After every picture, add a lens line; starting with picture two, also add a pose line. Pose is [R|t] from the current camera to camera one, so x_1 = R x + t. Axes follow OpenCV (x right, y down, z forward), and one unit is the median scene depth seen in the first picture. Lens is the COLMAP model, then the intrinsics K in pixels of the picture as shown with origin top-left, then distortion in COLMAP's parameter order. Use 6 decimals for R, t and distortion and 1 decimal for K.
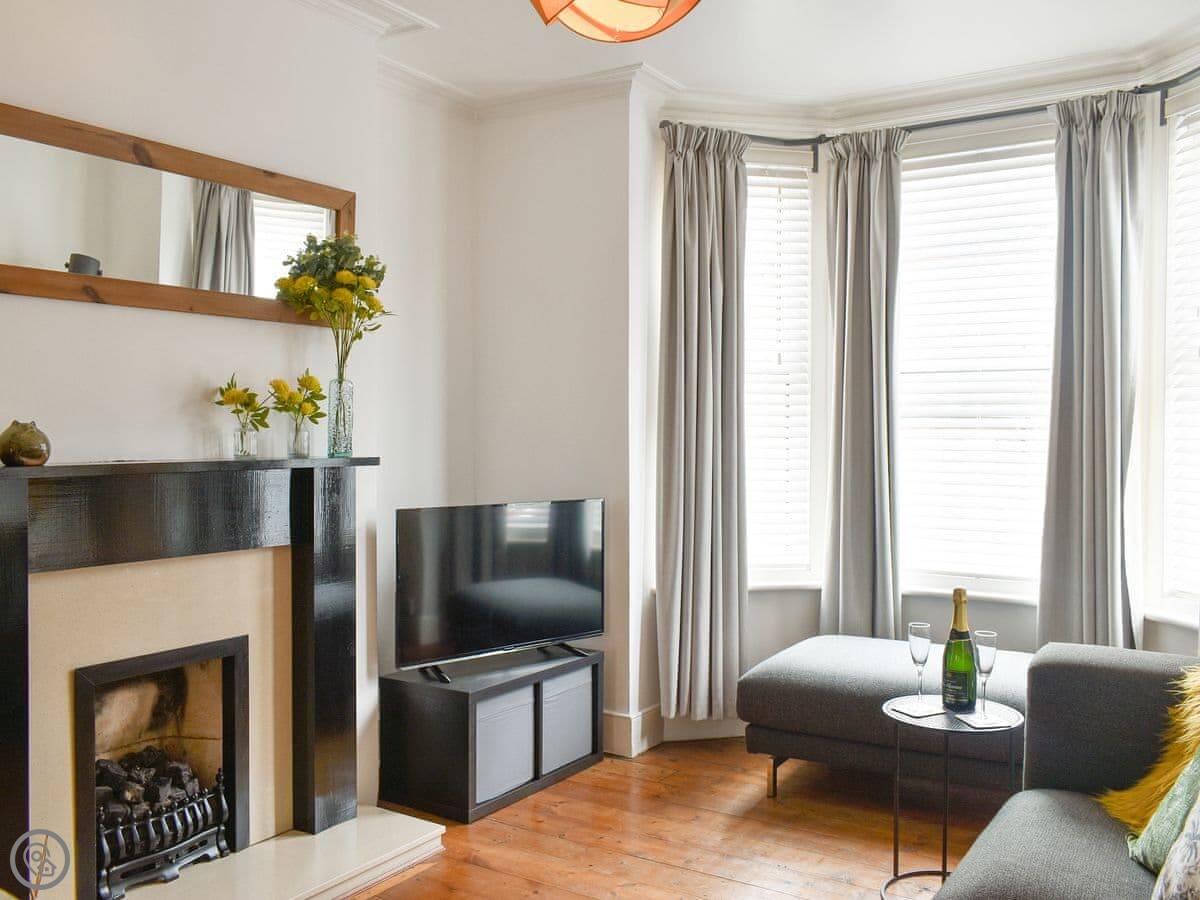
lens RADIAL K [[1045.3, 0, 632.8], [0, 1045.3, 467.2], [0, 0, 1]] dist [-0.062277, 0.084326]
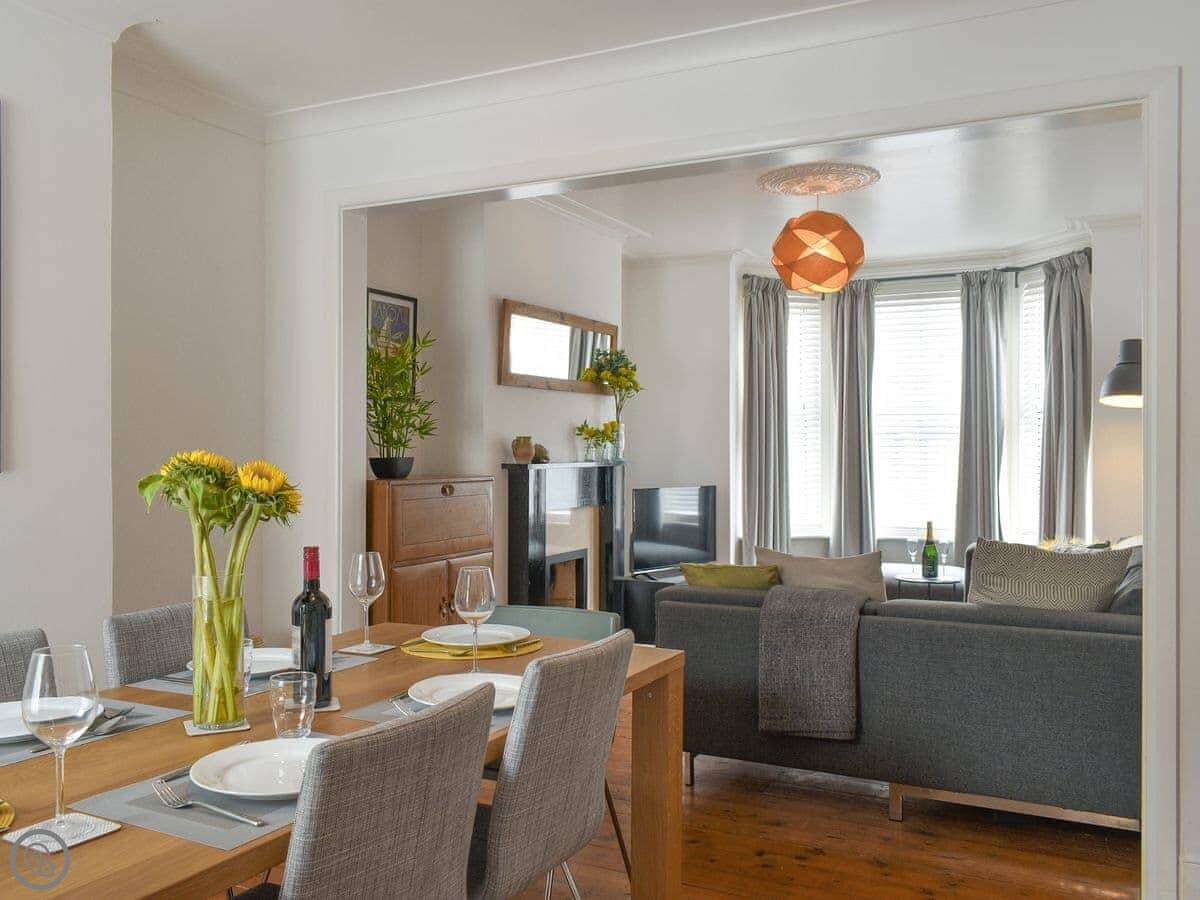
lens RADIAL K [[1056.7, 0, 580.3], [0, 1056.7, 448.2], [0, 0, 1]] dist [0.008653, 0.006577]
pose [[0.996402, 0.000853, 0.084746, -0.436968], [0.001920, 0.999465, -0.032636, 0.026250], [-0.084729, 0.032681, 0.995868, -0.834077]]
